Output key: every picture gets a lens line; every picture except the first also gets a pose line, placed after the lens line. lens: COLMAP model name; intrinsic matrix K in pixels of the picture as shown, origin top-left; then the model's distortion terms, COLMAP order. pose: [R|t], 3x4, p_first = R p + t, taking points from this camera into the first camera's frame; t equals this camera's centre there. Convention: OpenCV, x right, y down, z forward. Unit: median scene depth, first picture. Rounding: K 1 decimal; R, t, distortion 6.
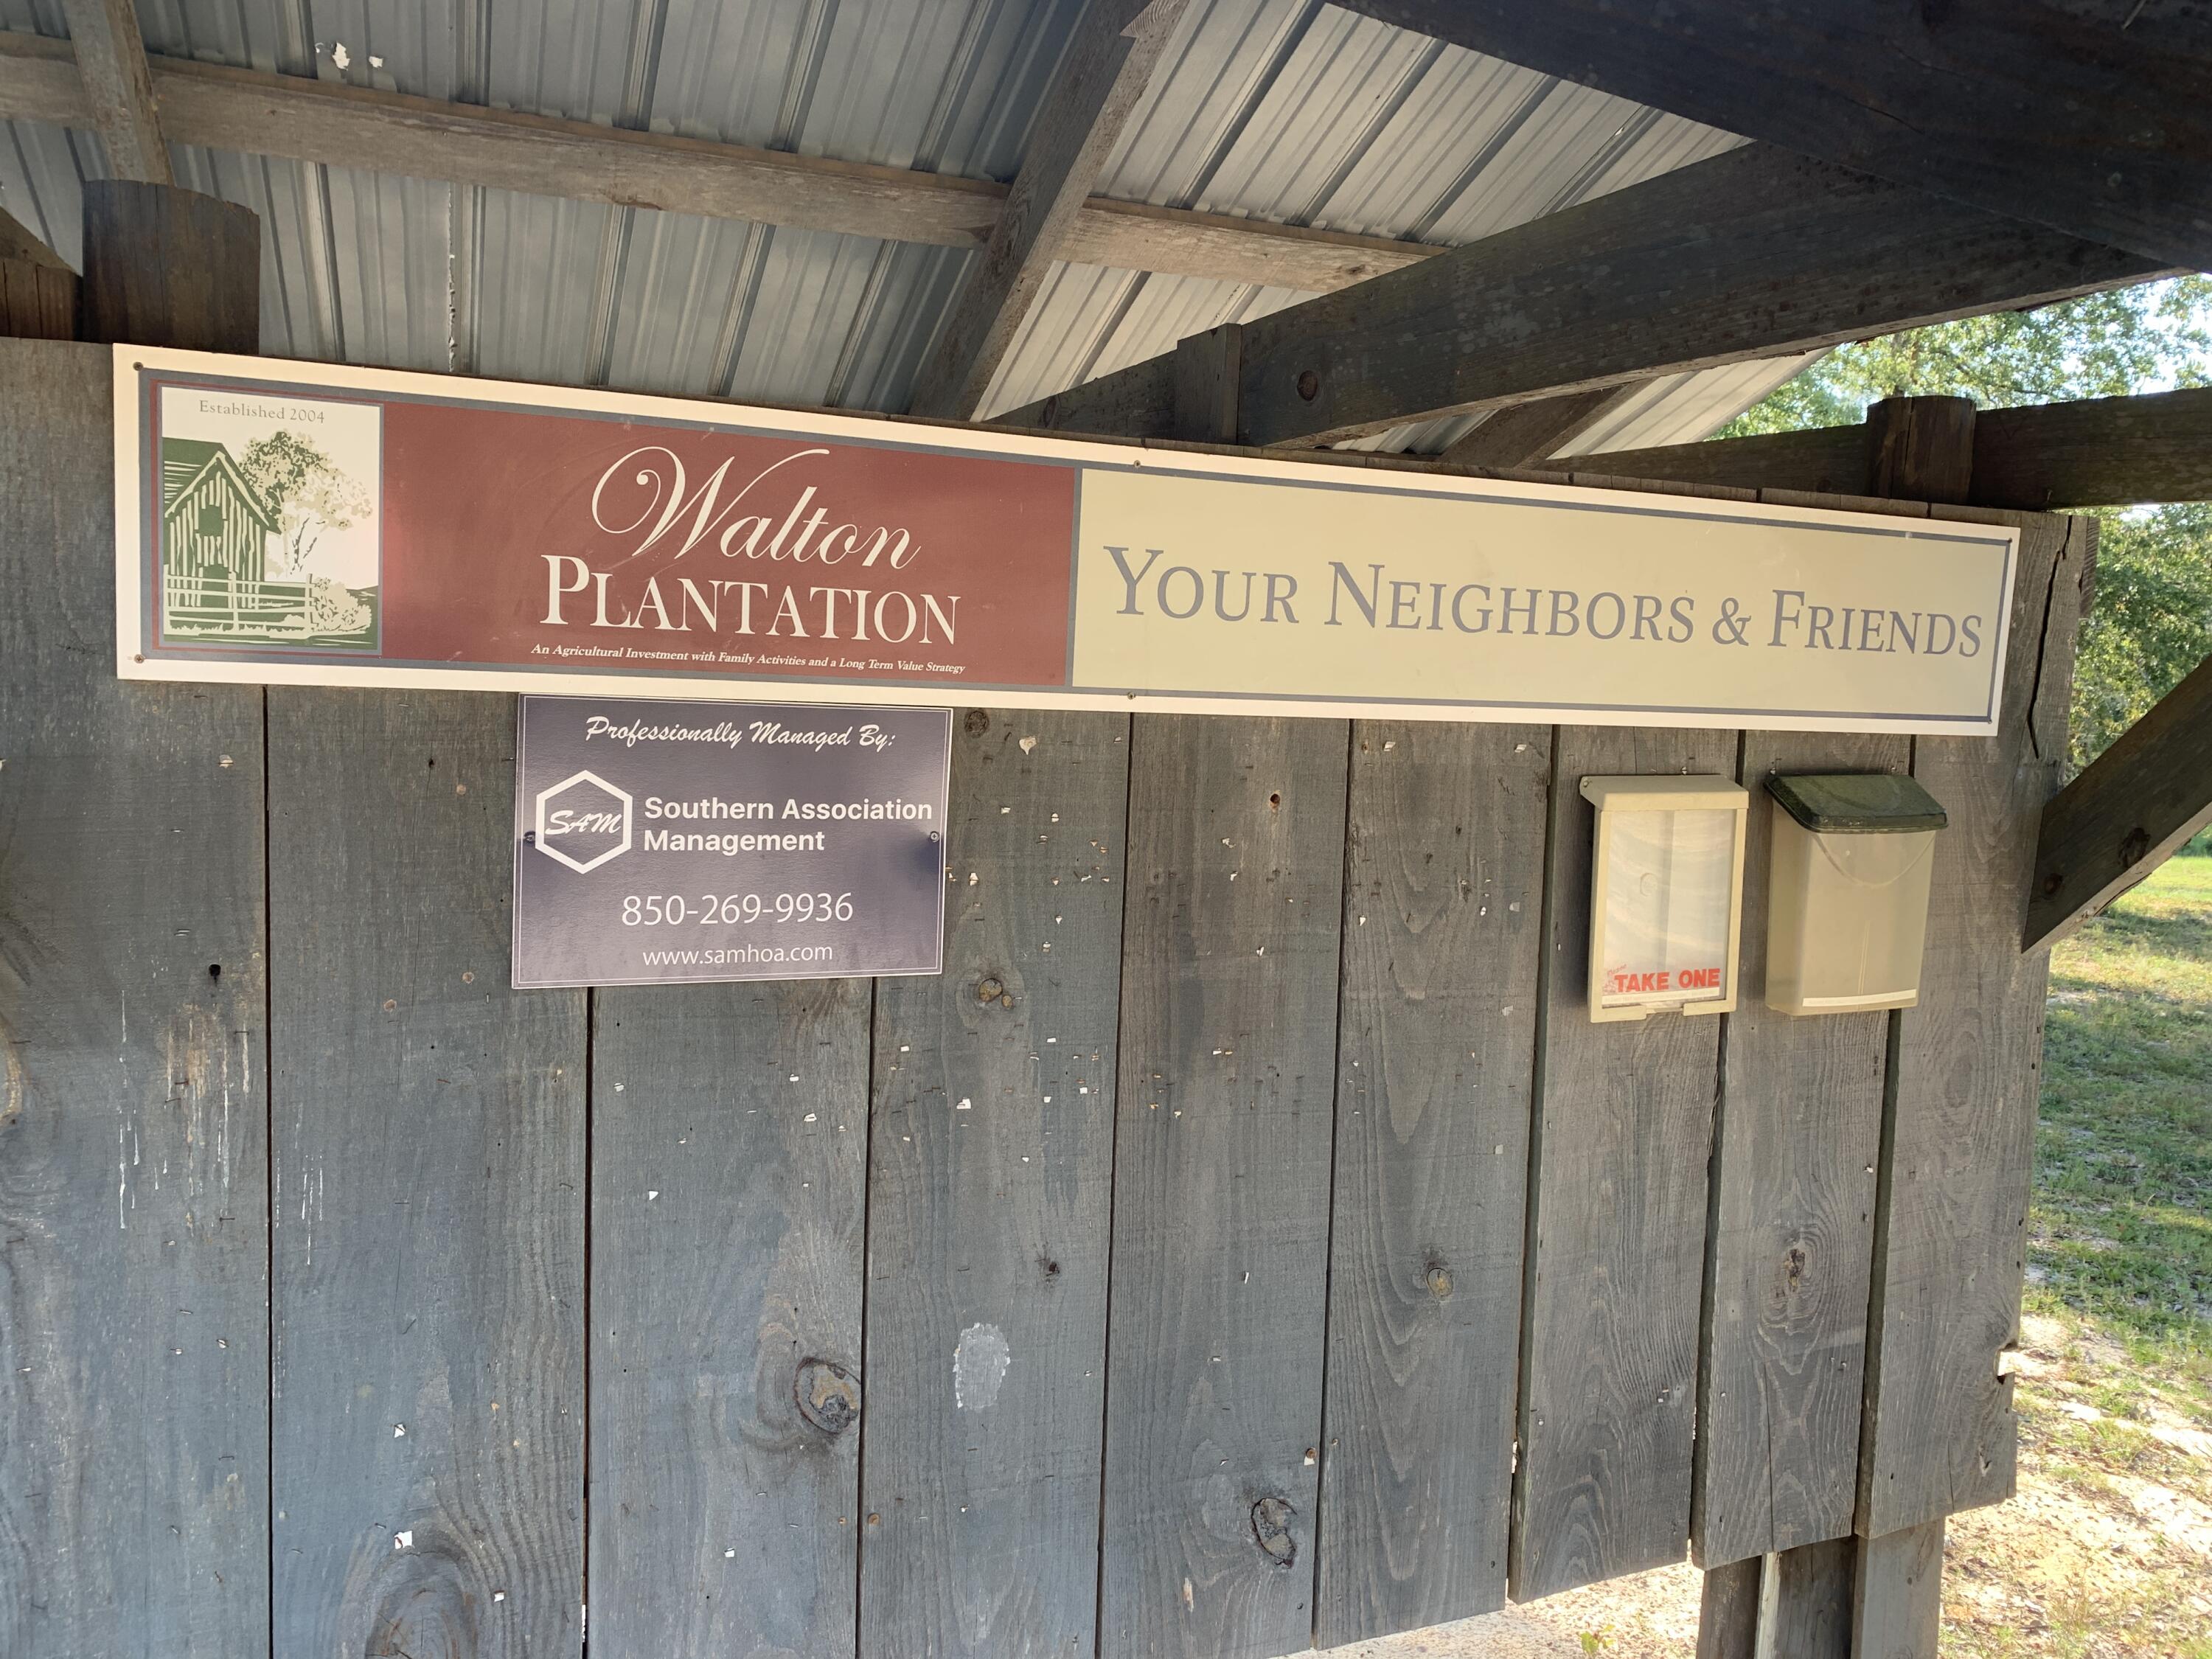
lens RADIAL K [[1665.2, 0, 1128.6], [0, 1665.2, 814.5], [0, 0, 1]] dist [0.024512, -0.074846]
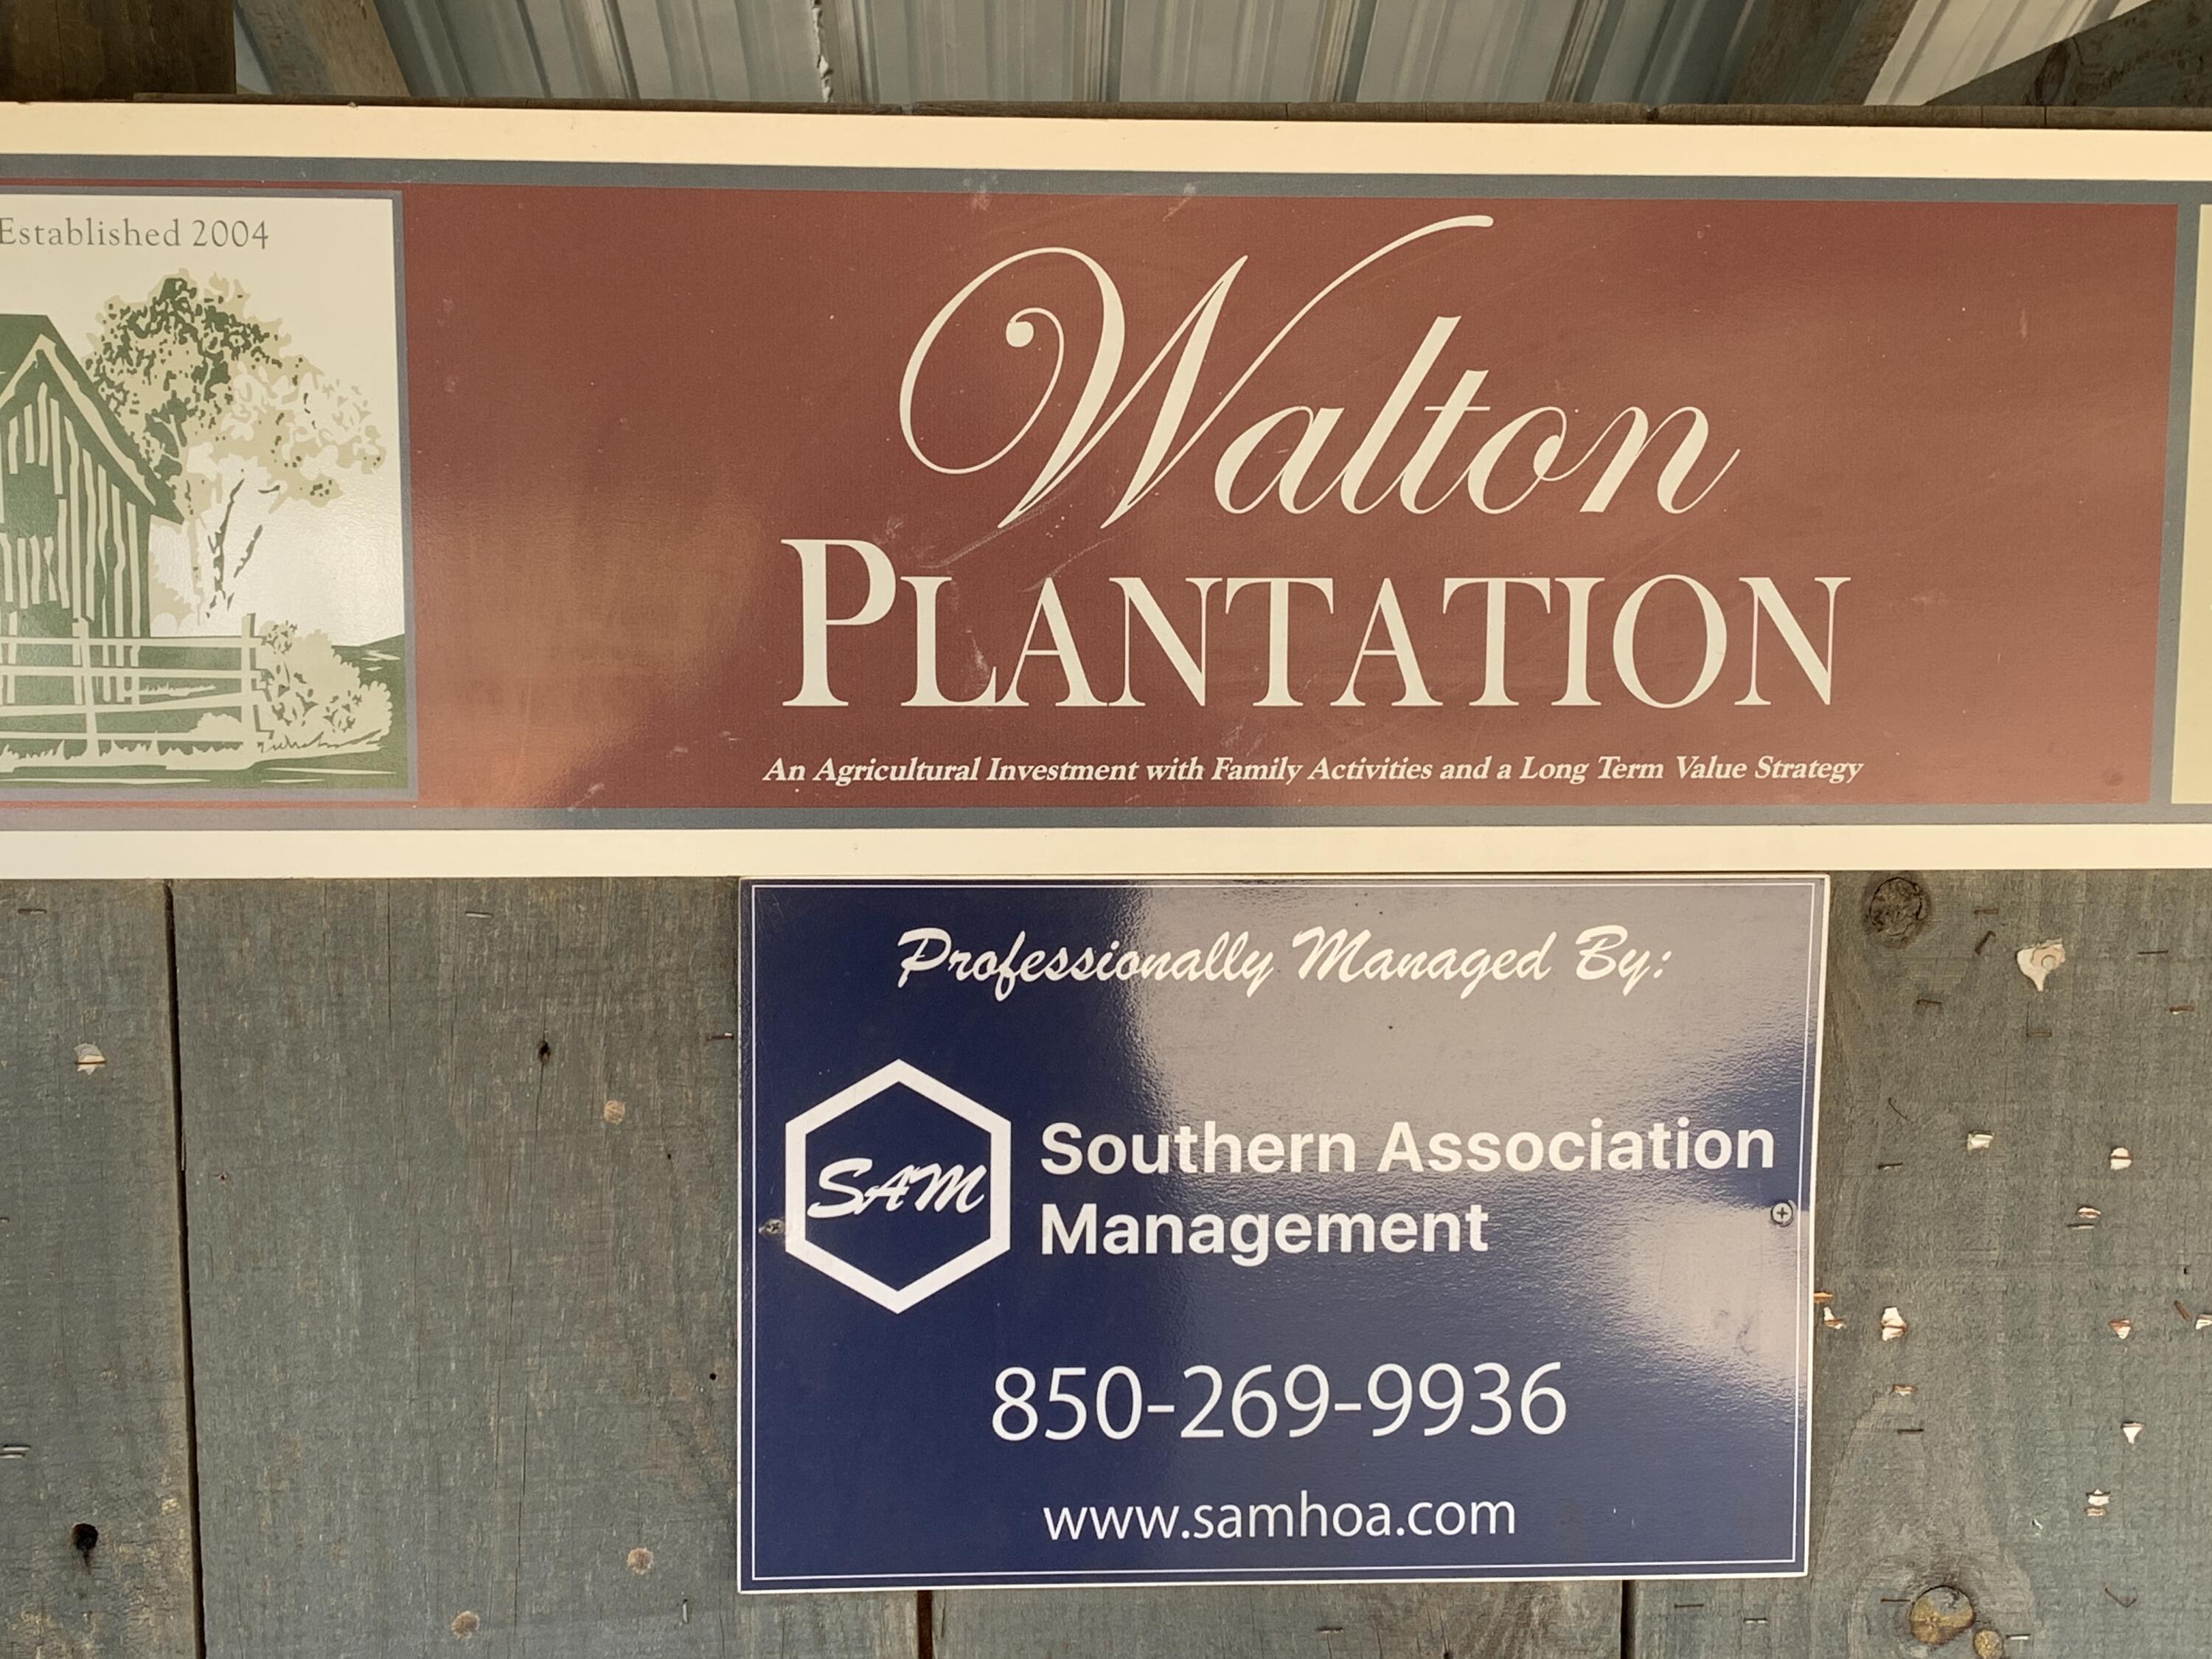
lens RADIAL K [[2783.4, 0, 1107.6], [0, 2783.4, 838.4], [0, 0, 1]] dist [0.113190, 0.000000]
pose [[0.939115, -0.007455, -0.343521, -0.041909], [0.009028, 0.999955, 0.002980, -0.077458], [0.343483, -0.005900, 0.939140, 0.359699]]
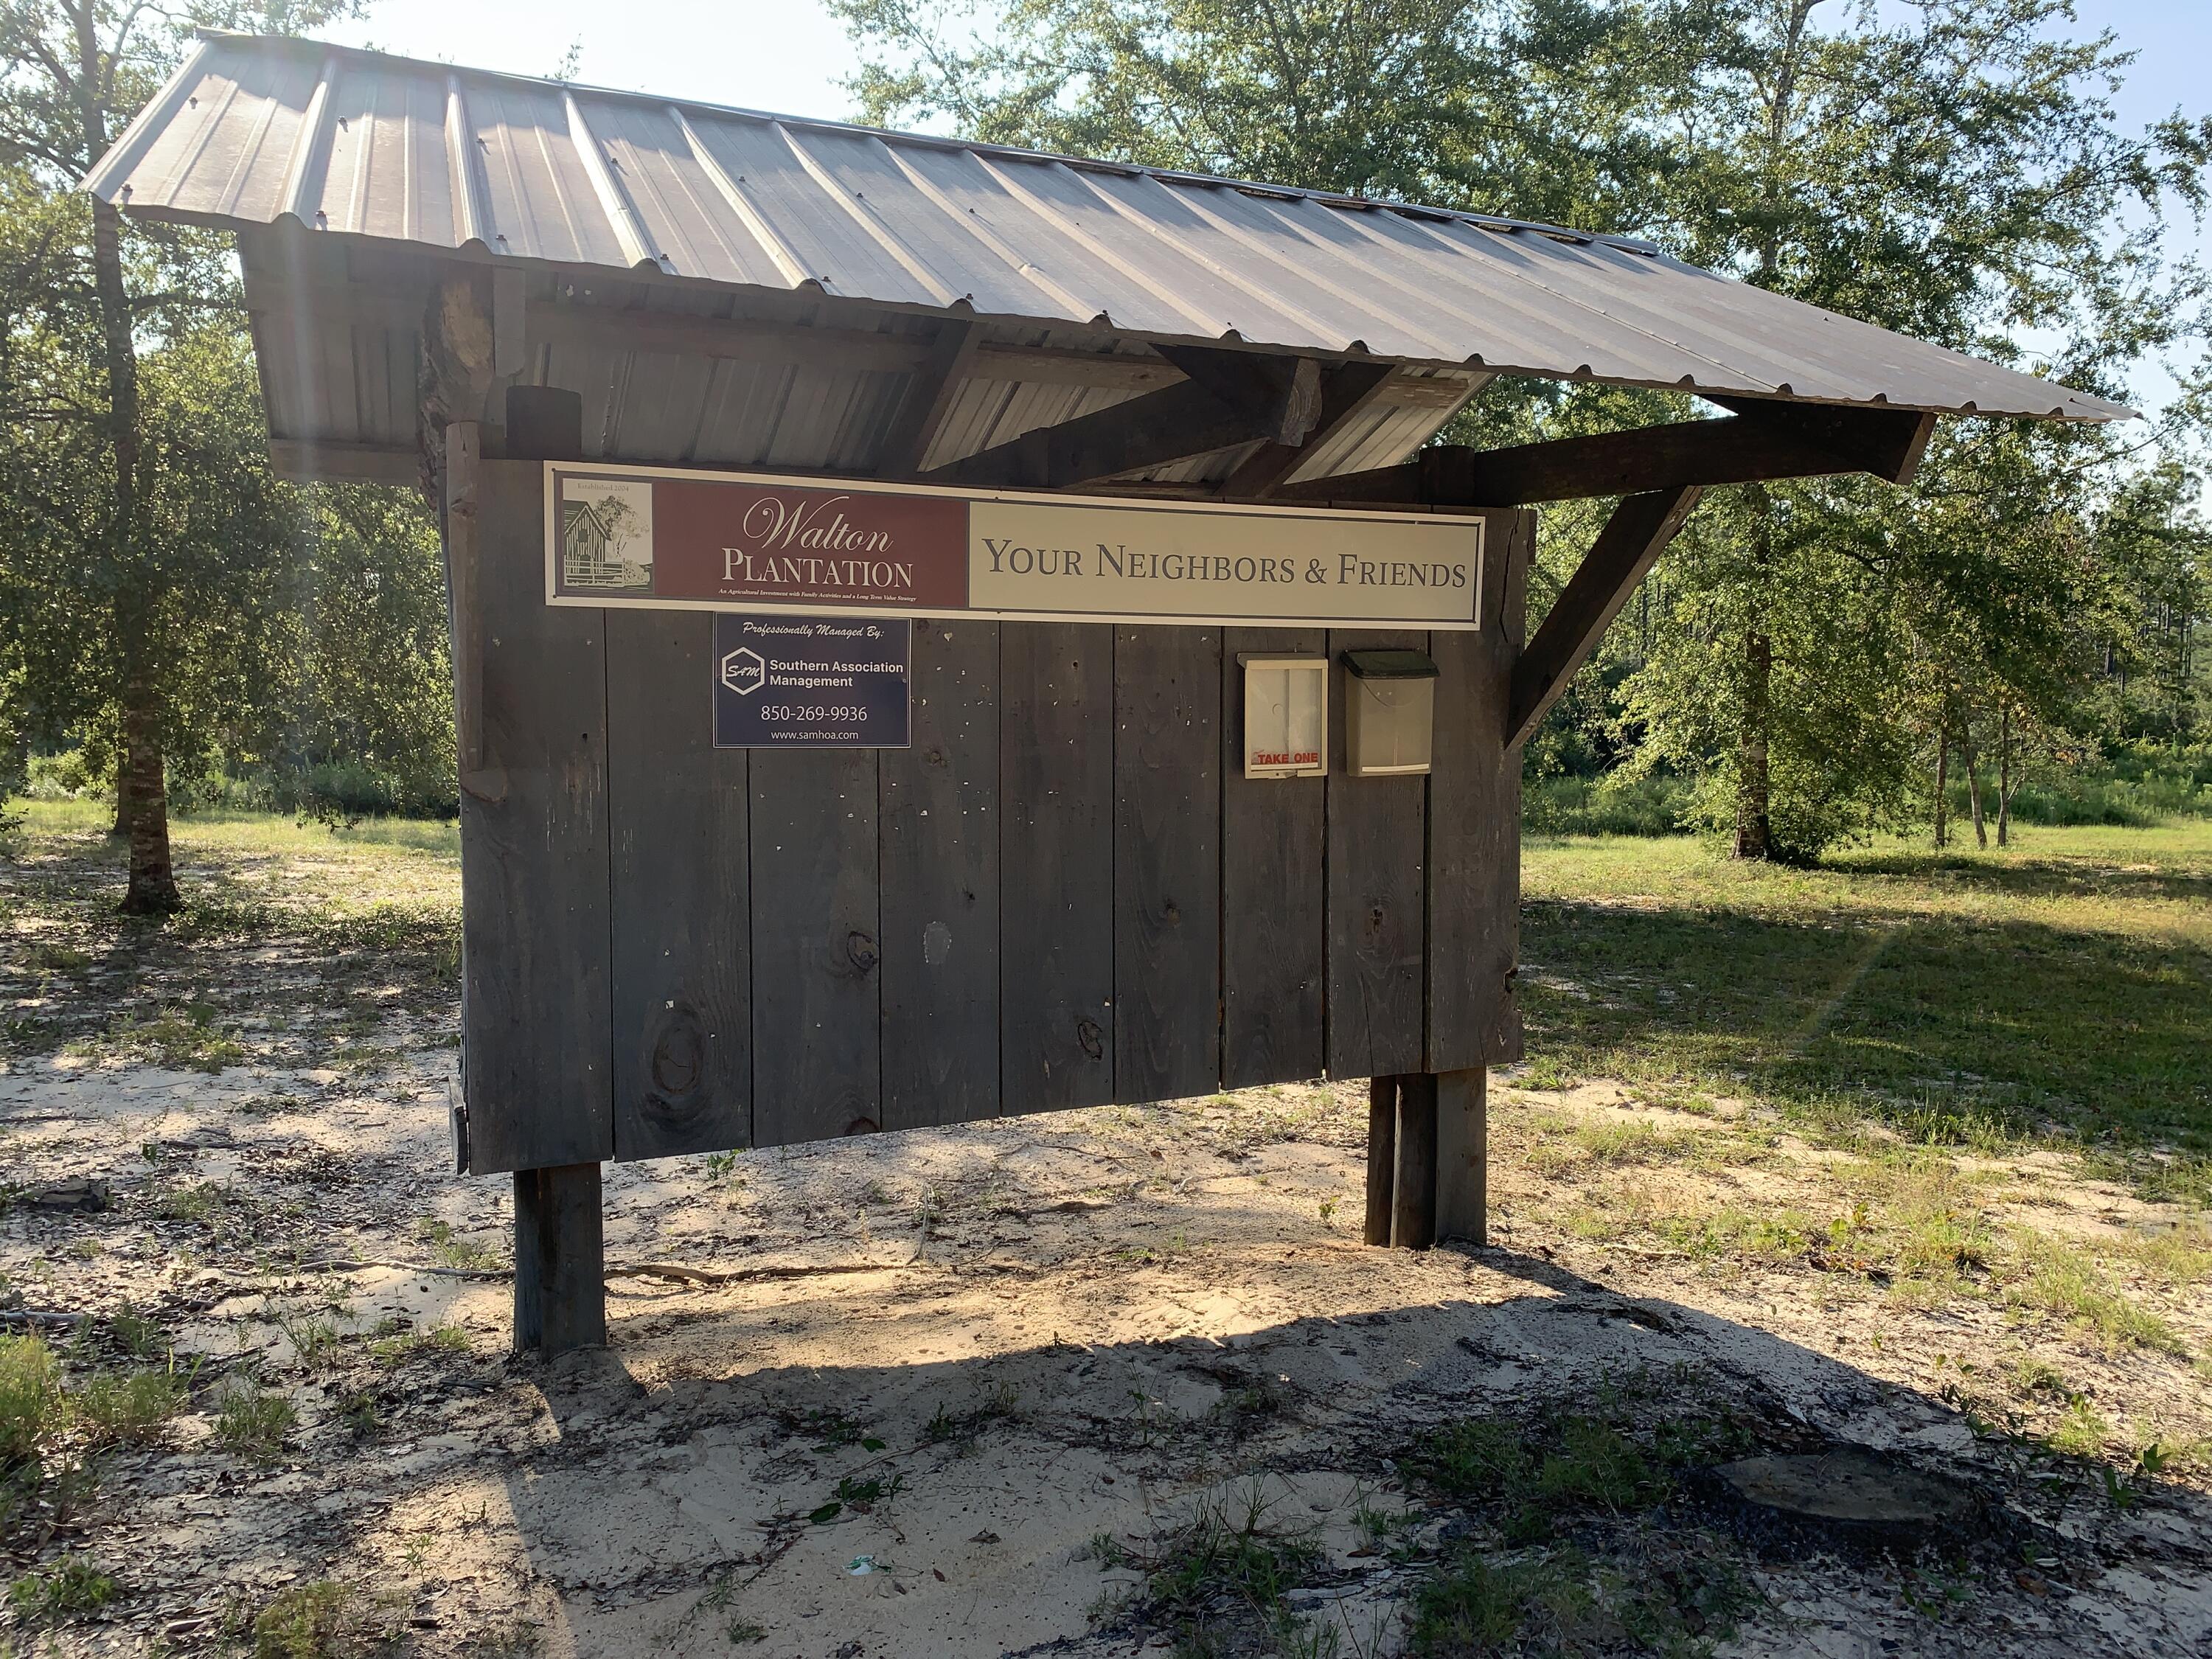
lens RADIAL K [[1665.2, 0, 1150.3], [0, 1665.2, 842.4], [0, 0, 1]] dist [0.024512, -0.074846]
pose [[0.998855, -0.034478, 0.033154, 0.118345], [0.034273, 0.999390, 0.006737, 0.219617], [-0.033366, -0.005593, 0.999428, -1.132950]]
